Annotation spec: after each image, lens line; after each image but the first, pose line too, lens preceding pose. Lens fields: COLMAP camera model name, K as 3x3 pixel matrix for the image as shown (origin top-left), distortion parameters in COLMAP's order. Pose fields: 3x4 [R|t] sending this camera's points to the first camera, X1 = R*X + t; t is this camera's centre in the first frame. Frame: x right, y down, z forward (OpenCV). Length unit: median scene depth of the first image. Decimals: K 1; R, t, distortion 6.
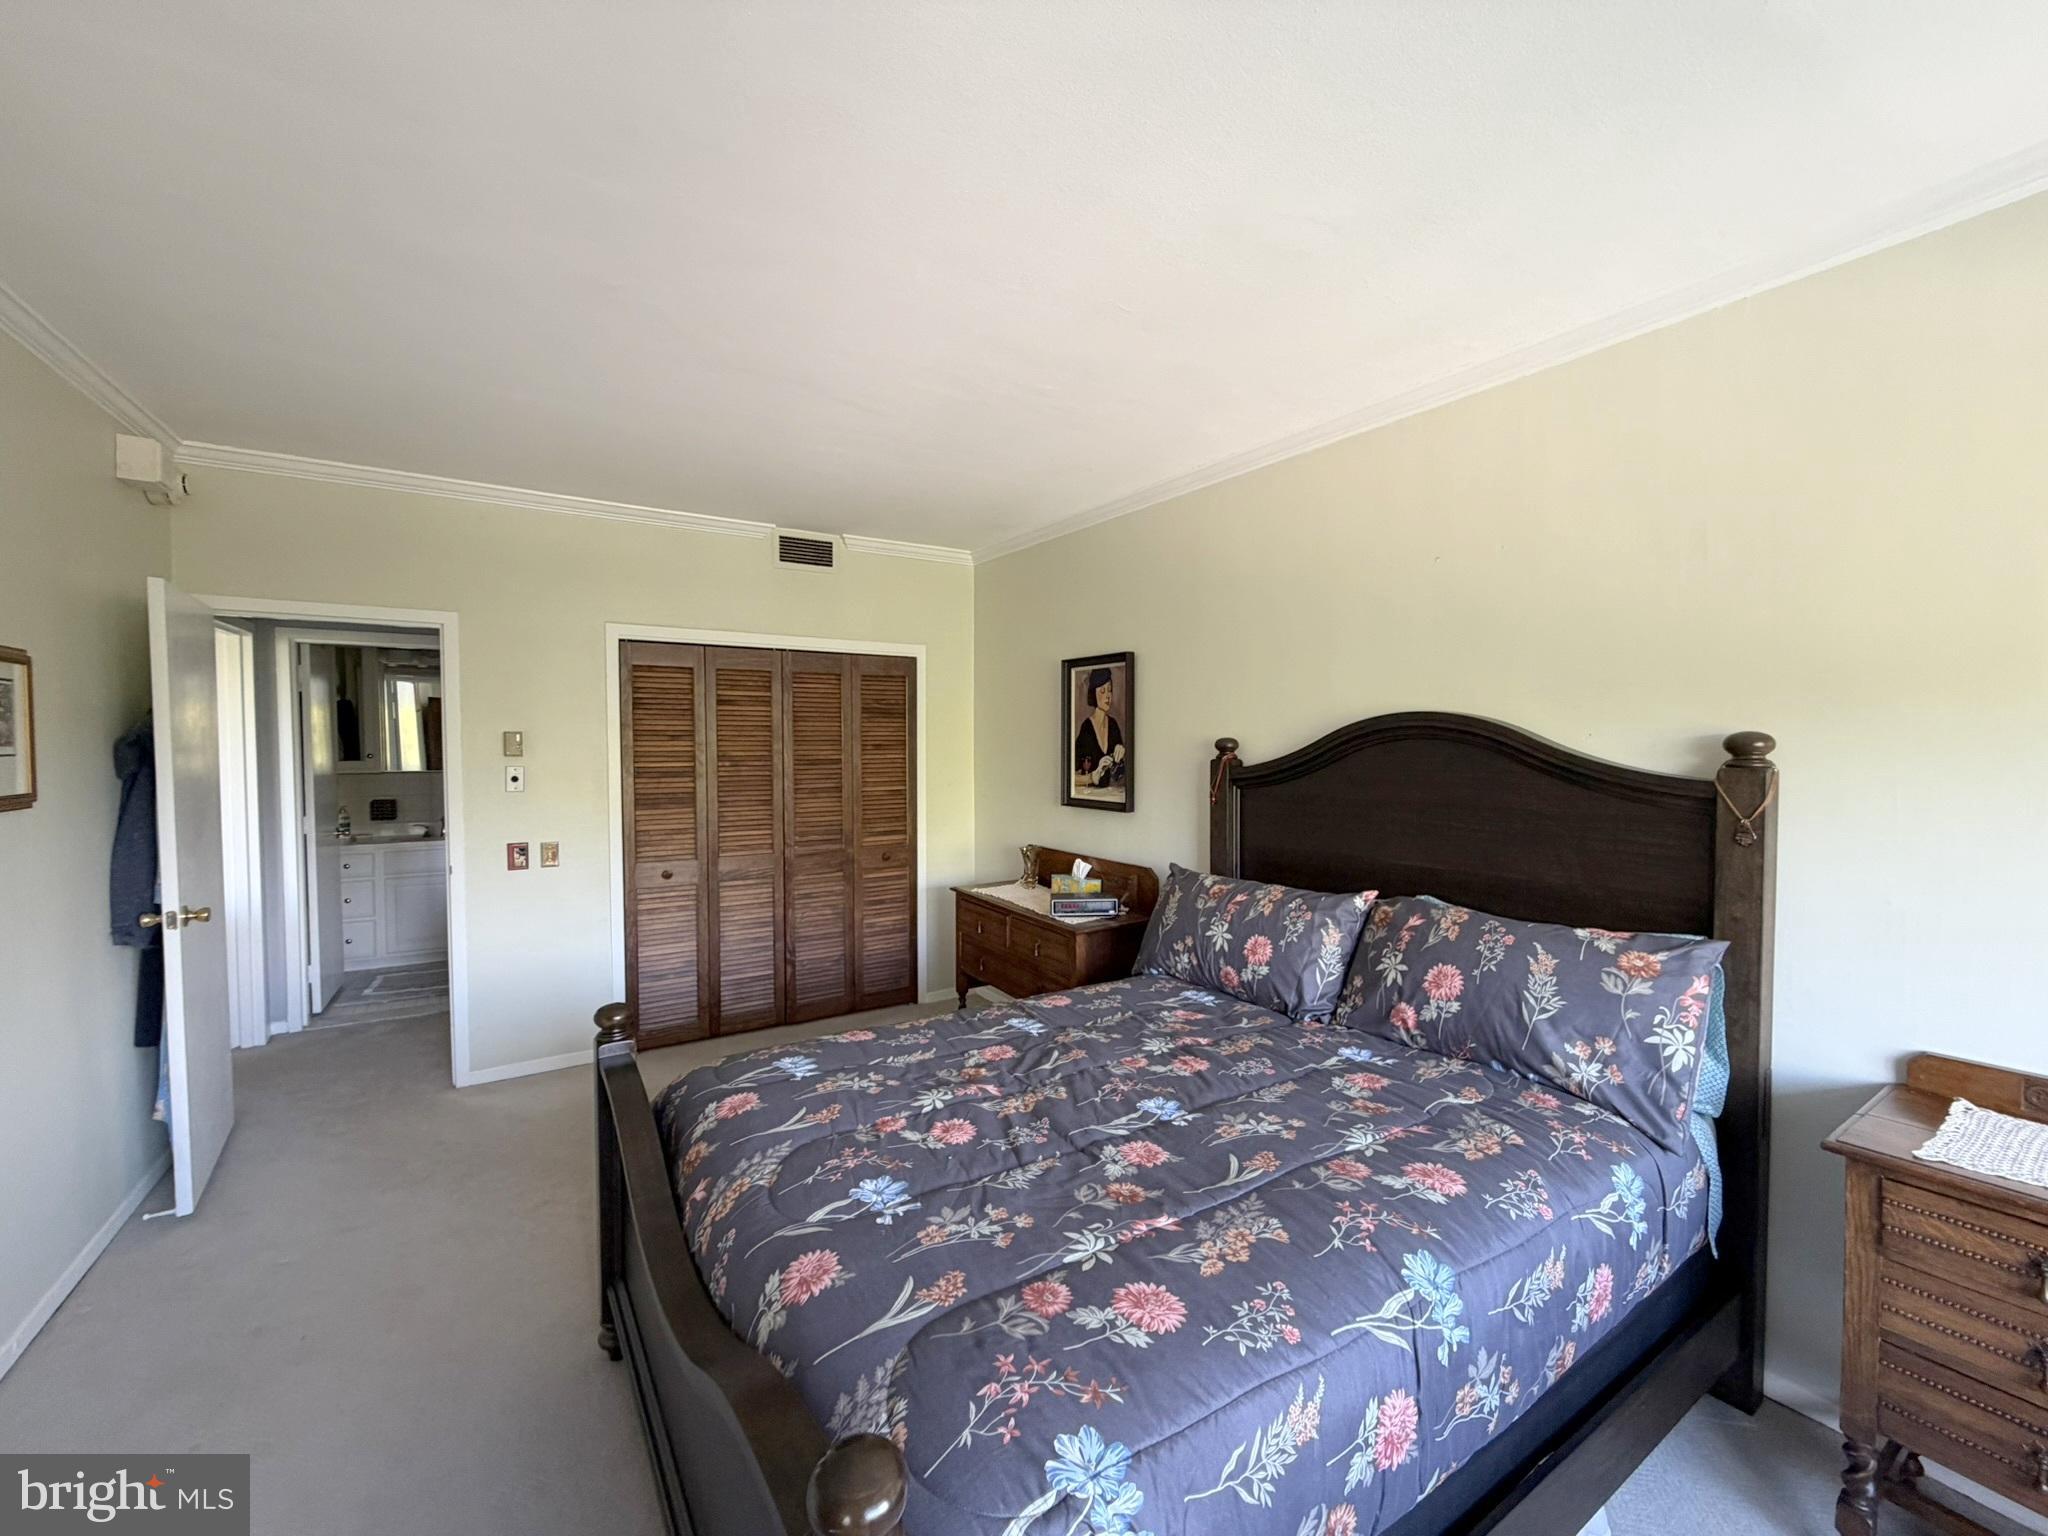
lens RADIAL K [[813.4, 0, 1018.5], [0, 813.4, 768.4], [0, 0, 1]] dist [-0.003991, 0.000952]
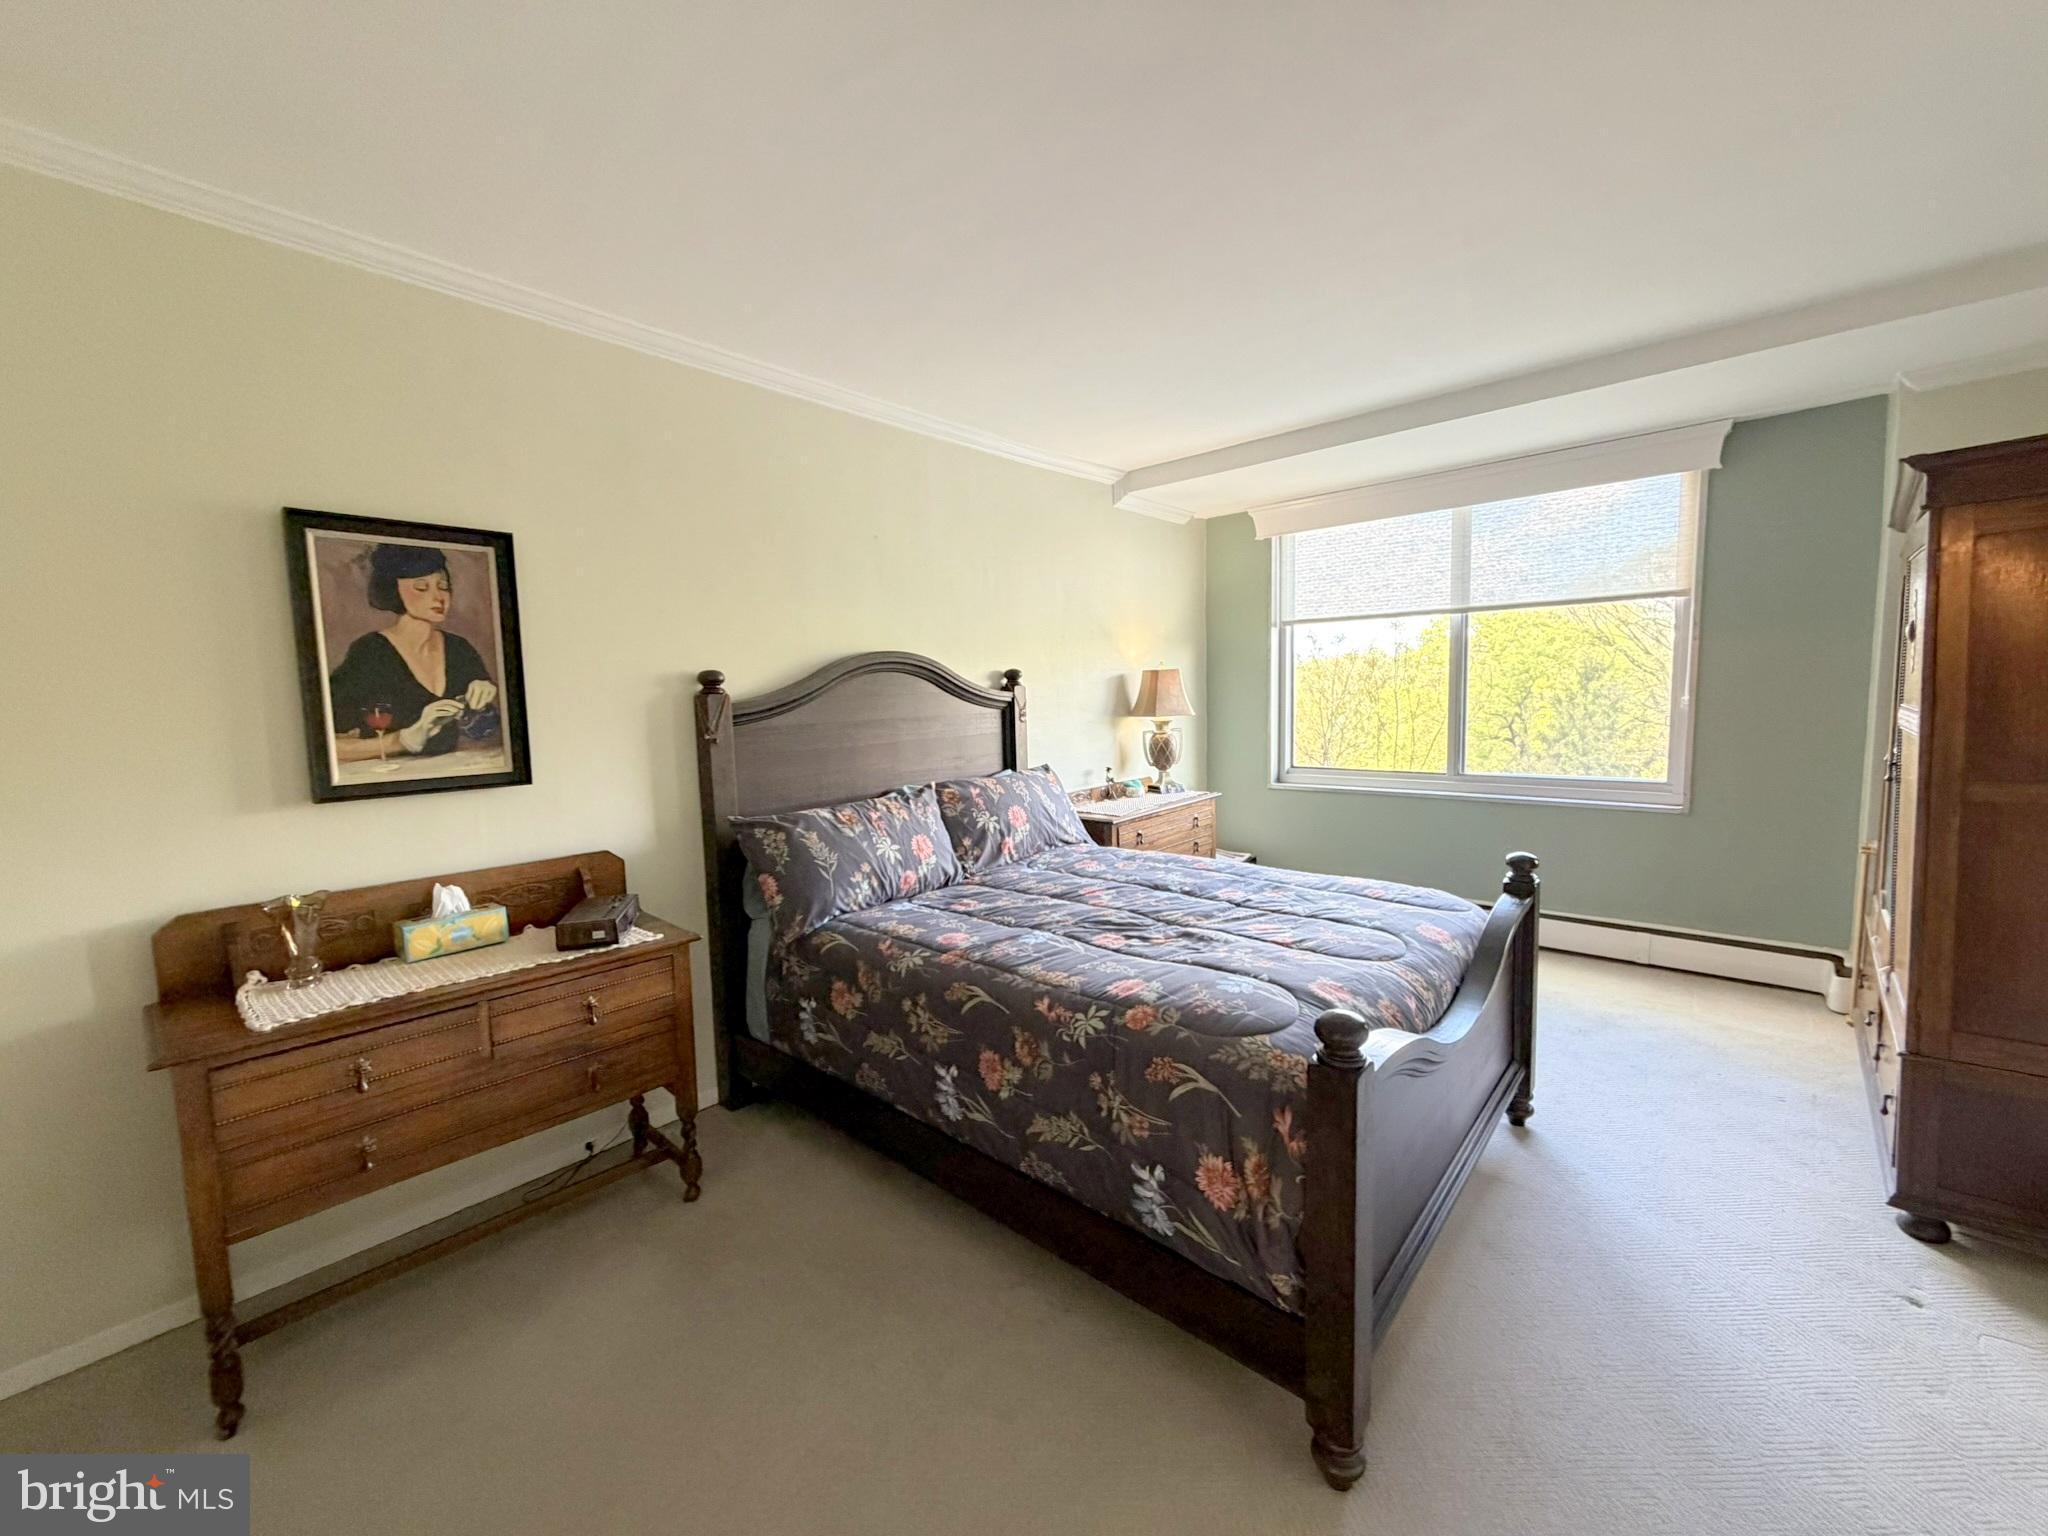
lens RADIAL K [[813.4, 0, 1021.3], [0, 813.4, 760.8], [0, 0, 1]] dist [-0.003991, 0.000952]
pose [[-0.265690, -0.071839, 0.961378, -0.571755], [0.062079, 0.993875, 0.091423, 0.000502], [-0.962058, 0.083971, -0.259603, 0.761725]]
